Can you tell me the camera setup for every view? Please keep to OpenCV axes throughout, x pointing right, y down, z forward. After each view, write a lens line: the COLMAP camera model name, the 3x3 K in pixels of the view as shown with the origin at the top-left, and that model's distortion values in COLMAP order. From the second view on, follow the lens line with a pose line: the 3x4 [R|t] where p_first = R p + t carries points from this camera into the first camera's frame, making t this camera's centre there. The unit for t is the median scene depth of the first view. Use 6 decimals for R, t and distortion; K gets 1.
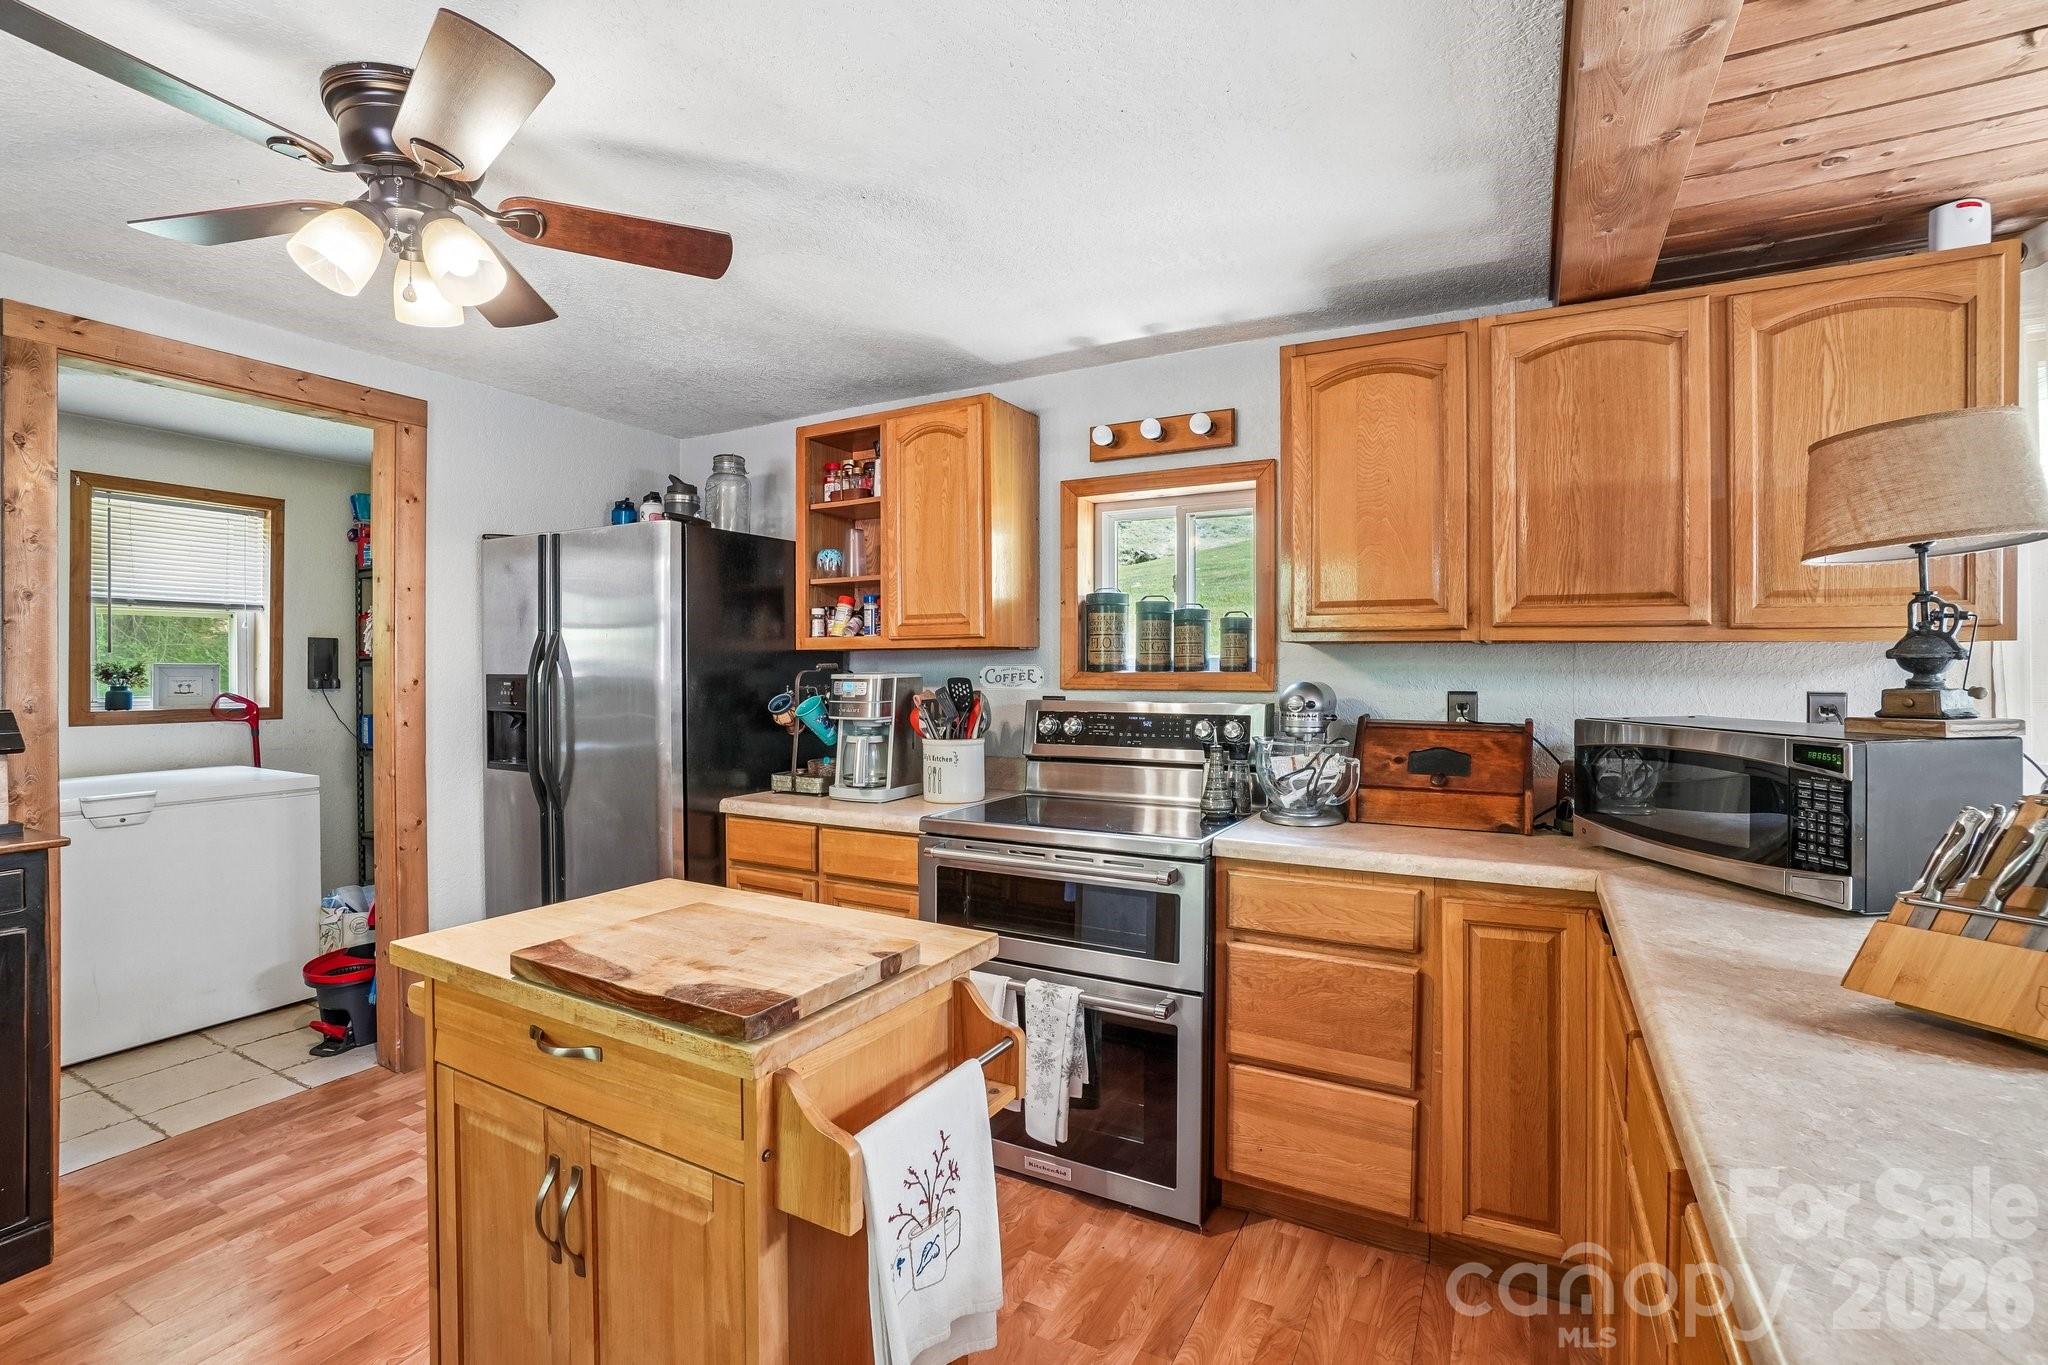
lens RADIAL K [[887.6, 0, 999.3], [0, 887.6, 664.4], [0, 0, 1]] dist [-0.037498, 0.000637]
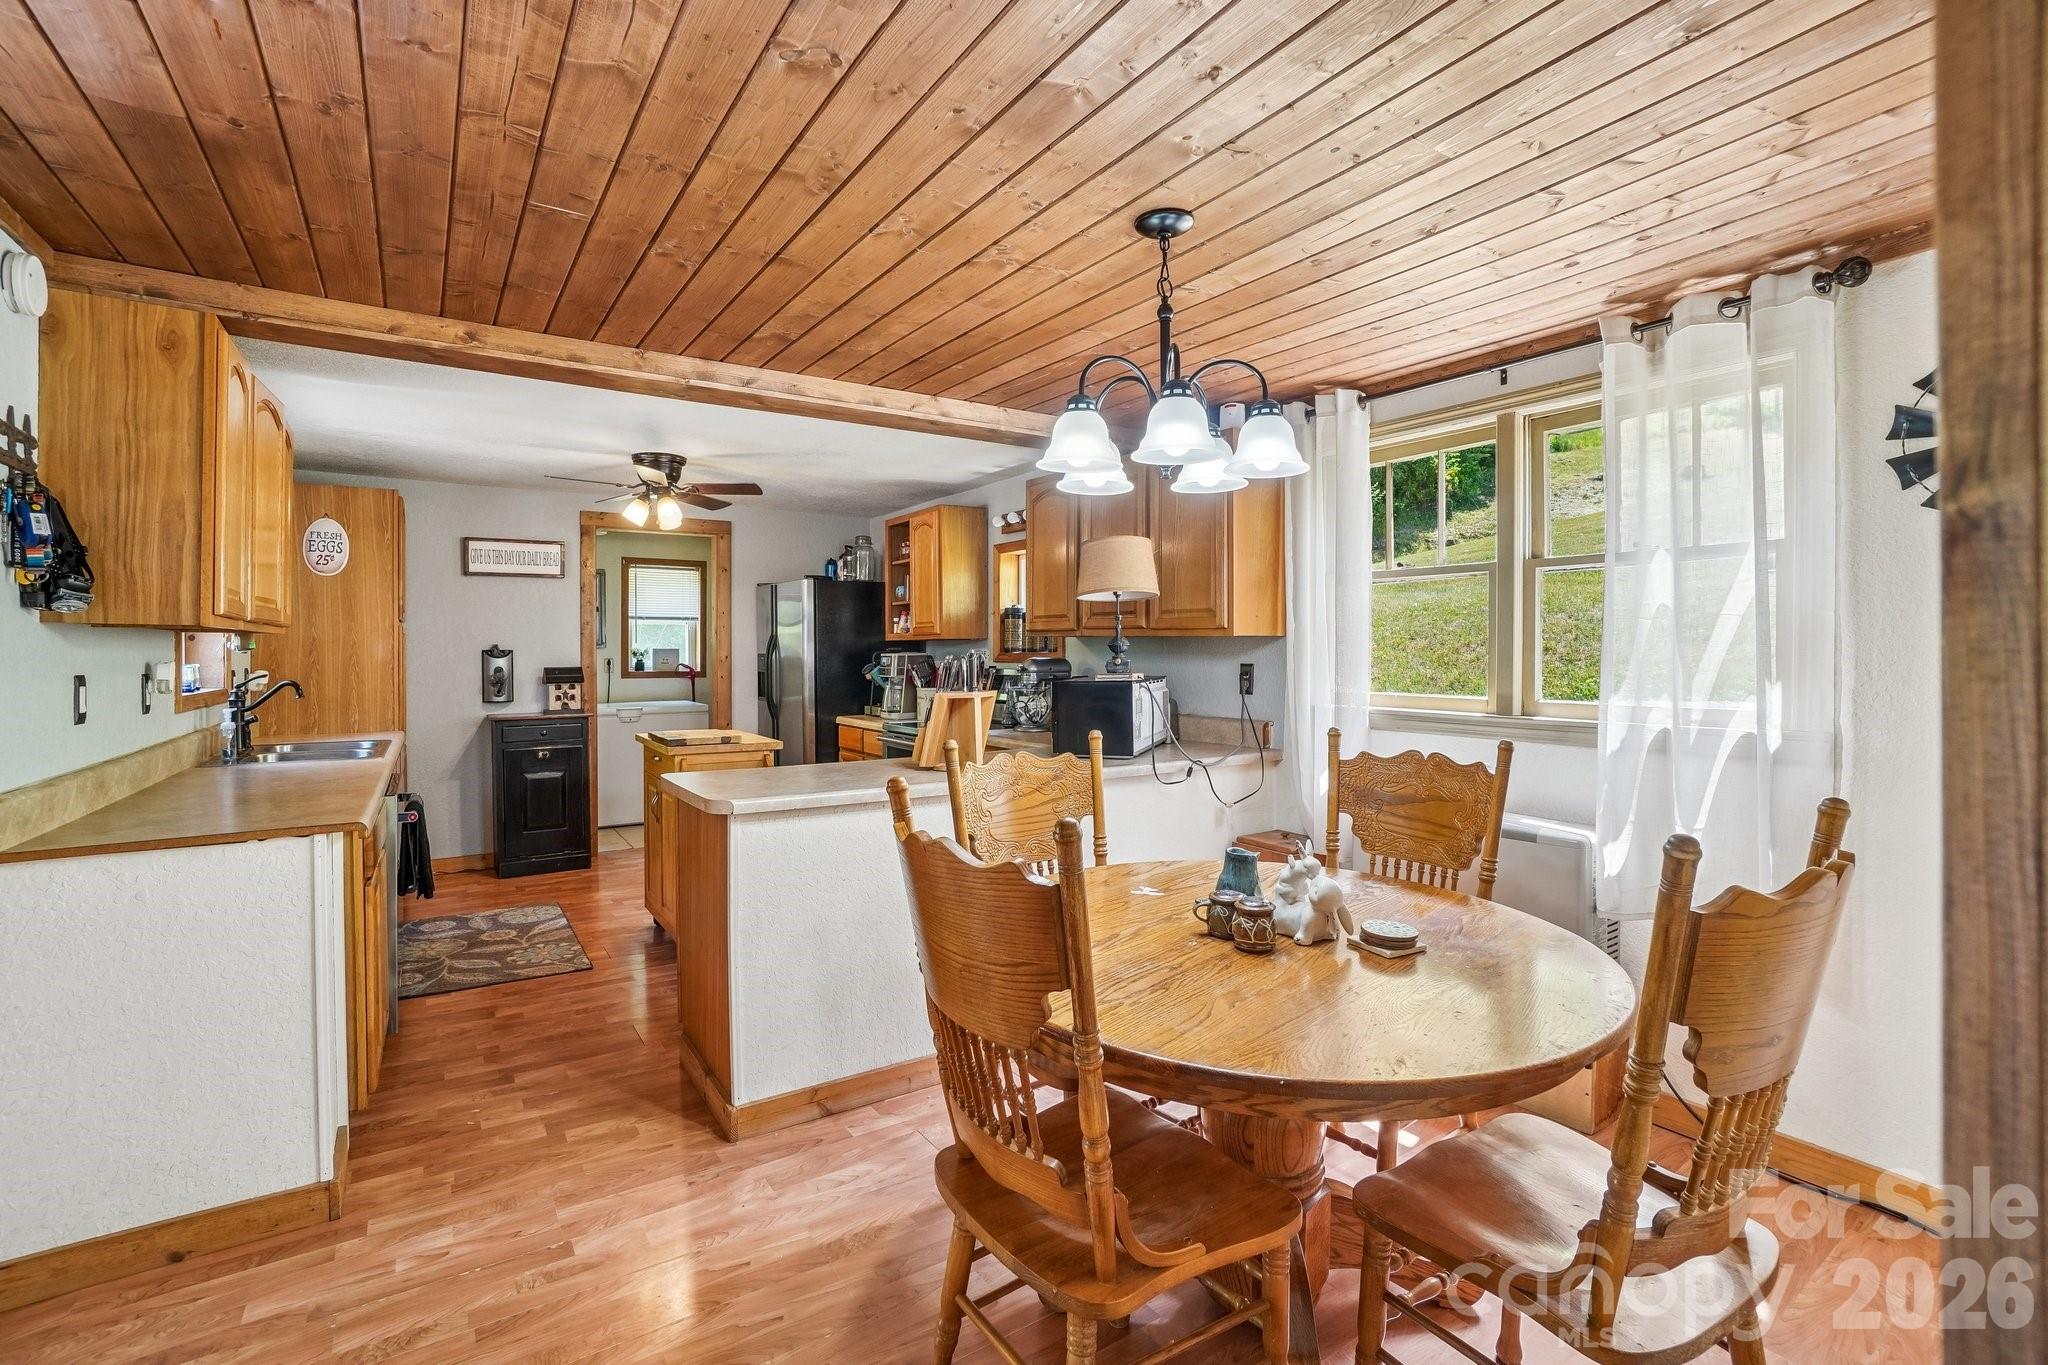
lens RADIAL K [[954.3, 0, 1019.3], [0, 954.3, 649.1], [0, 0, 1]] dist [-0.066414, 0.022481]
pose [[0.871773, -0.002173, -0.489906, 1.096398], [0.003640, 0.999991, 0.002043, -0.001867], [0.489897, -0.003564, 0.871773, -0.666495]]
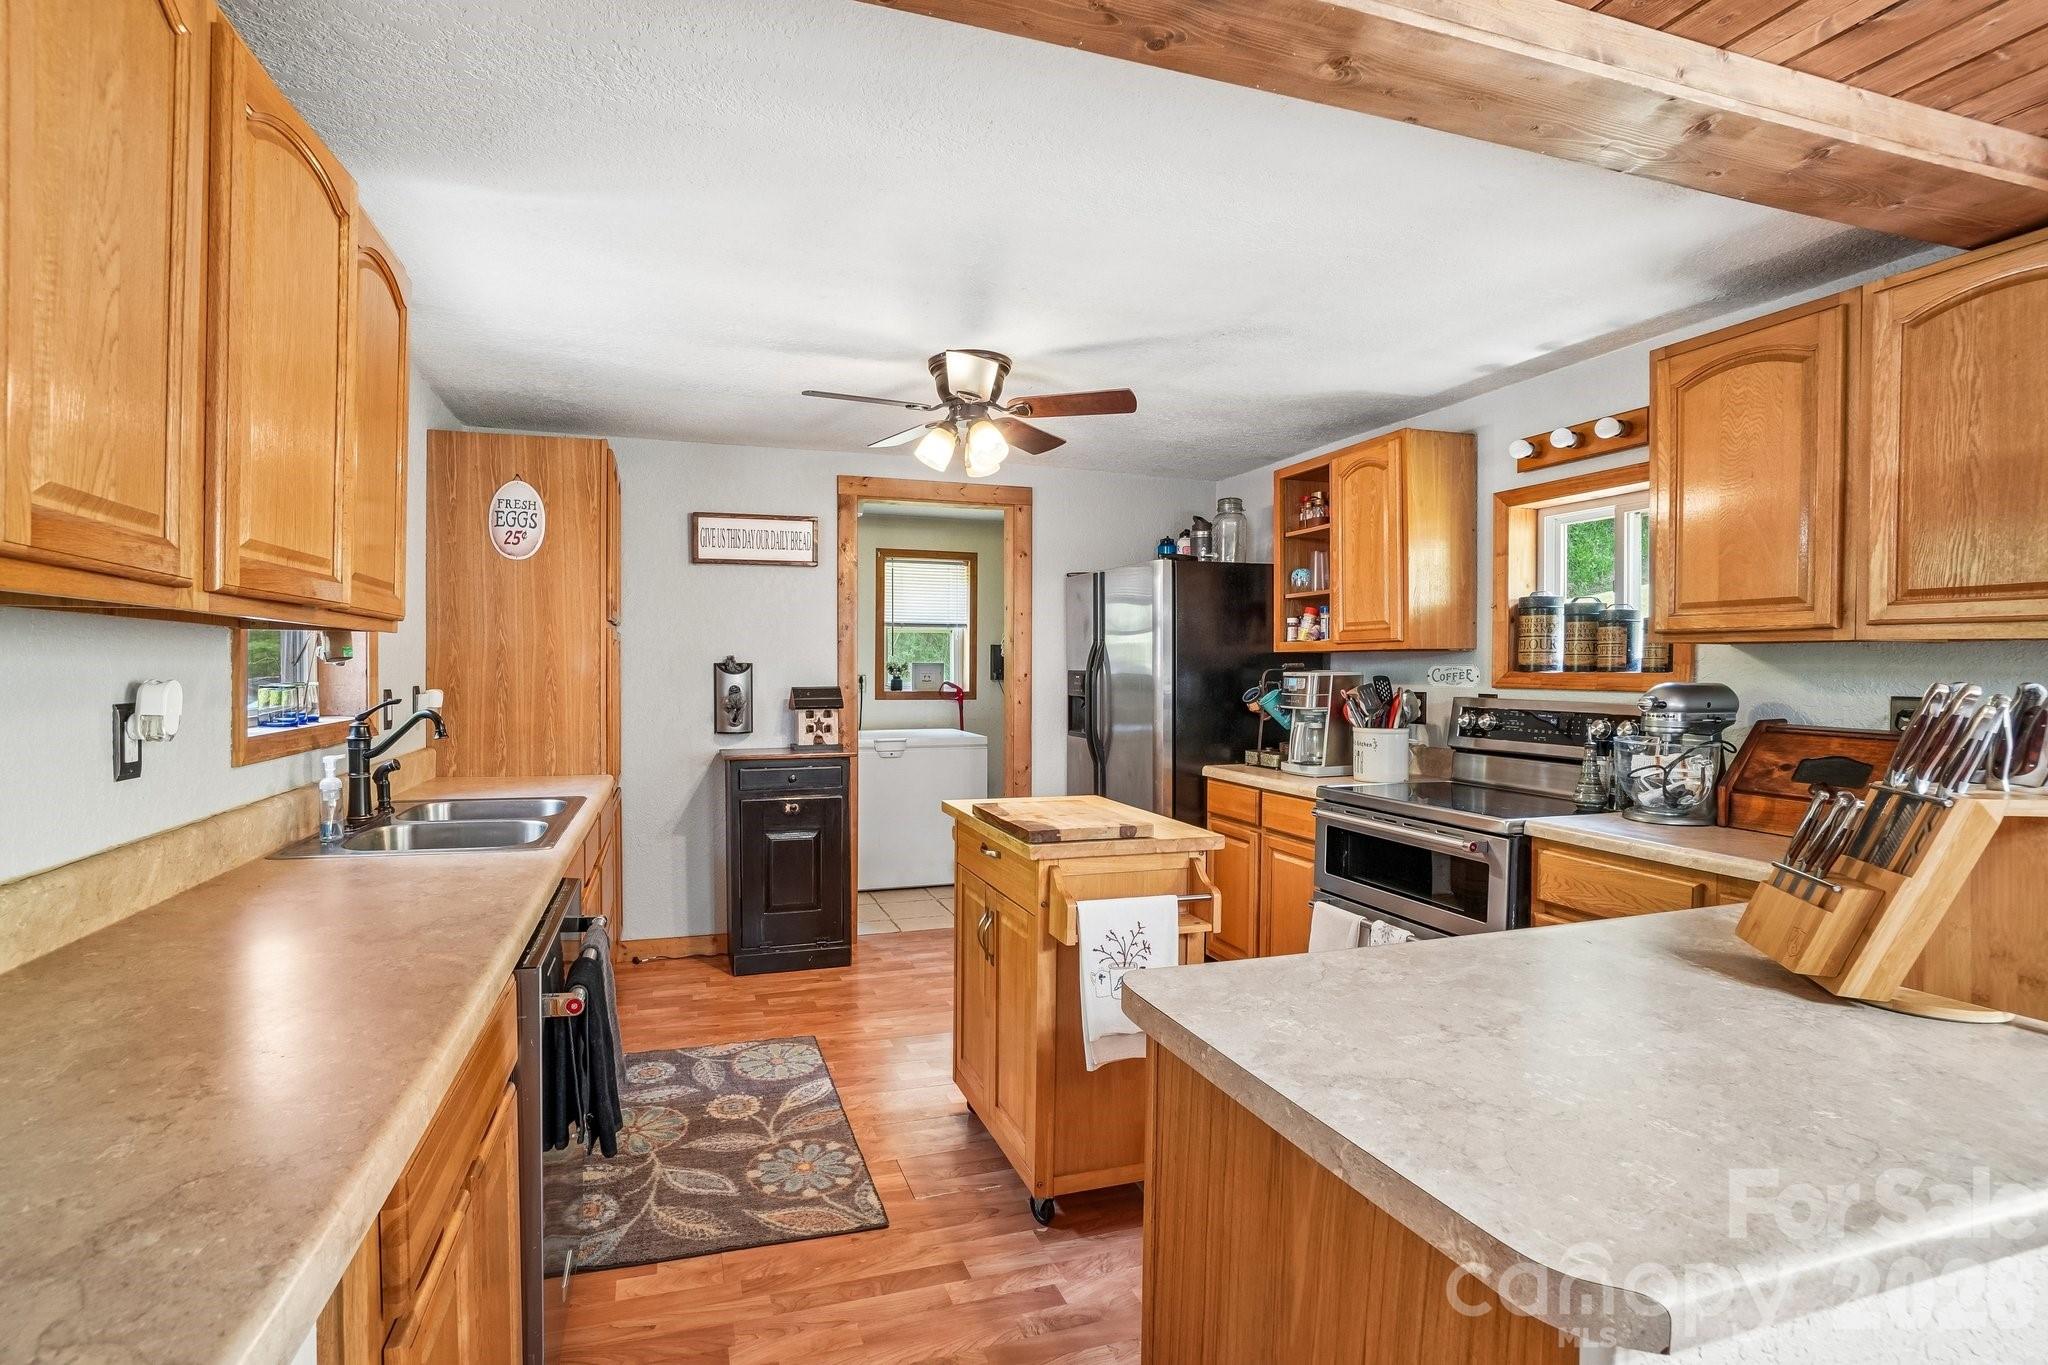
lens RADIAL K [[934.7, 0, 967.6], [0, 934.7, 670.5], [0, 0, 1]] dist [-0.066523, 0.027419]
pose [[0.717028, 0.006871, -0.697011, 0.403468], [-0.001931, 0.999967, 0.007872, -0.000464], [0.697042, -0.004299, 0.717018, -0.245863]]
